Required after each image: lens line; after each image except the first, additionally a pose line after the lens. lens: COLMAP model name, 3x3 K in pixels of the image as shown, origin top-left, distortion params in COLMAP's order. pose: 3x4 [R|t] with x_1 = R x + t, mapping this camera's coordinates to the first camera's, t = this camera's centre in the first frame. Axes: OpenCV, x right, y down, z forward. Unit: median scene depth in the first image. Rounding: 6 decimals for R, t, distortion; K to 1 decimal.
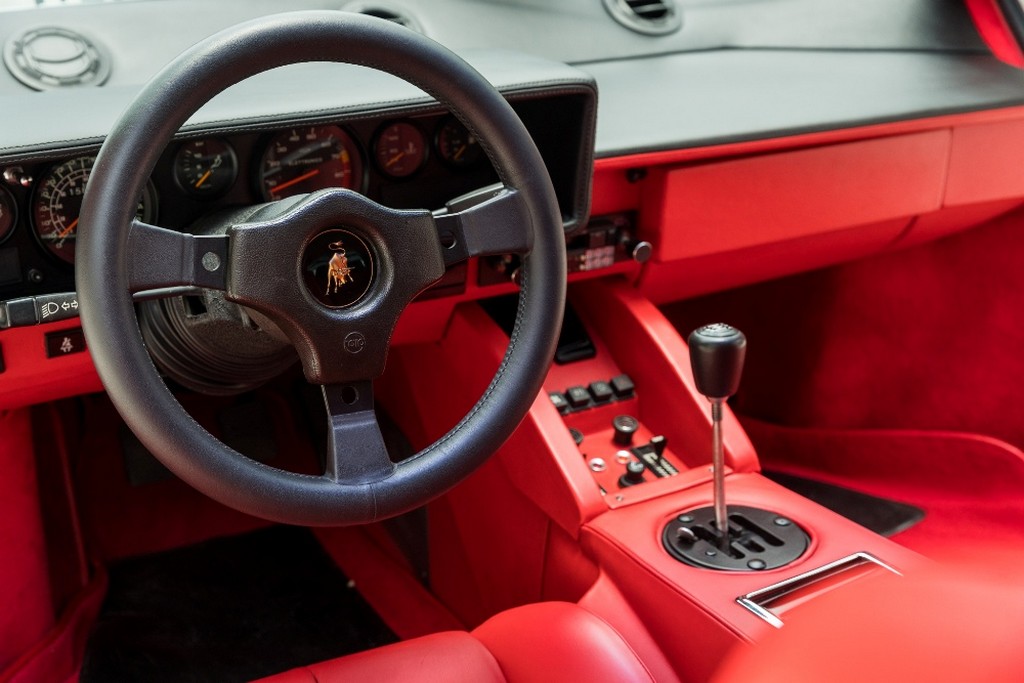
lens RADIAL K [[1647.8, 0, 512.0], [0, 1647.8, 341.5], [0, 0, 1]] dist [0.000188, 0.029995]
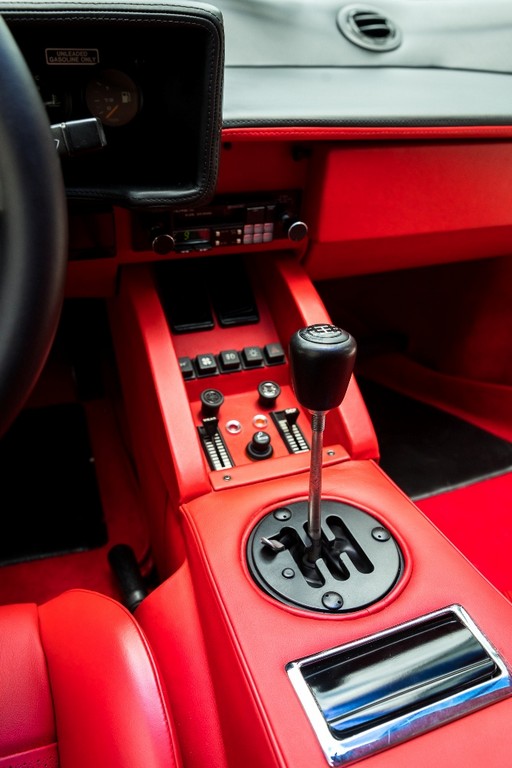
lens RADIAL K [[656.2, 0, 255.8], [0, 656.2, 403.2], [0, 0, 1]] dist [-0.033746, -0.011456]
pose [[0.981685, 0.127330, -0.141709, 0.124576], [-0.093949, 0.970661, 0.221337, -0.037756], [0.165734, -0.203970, 0.964846, 0.577402]]
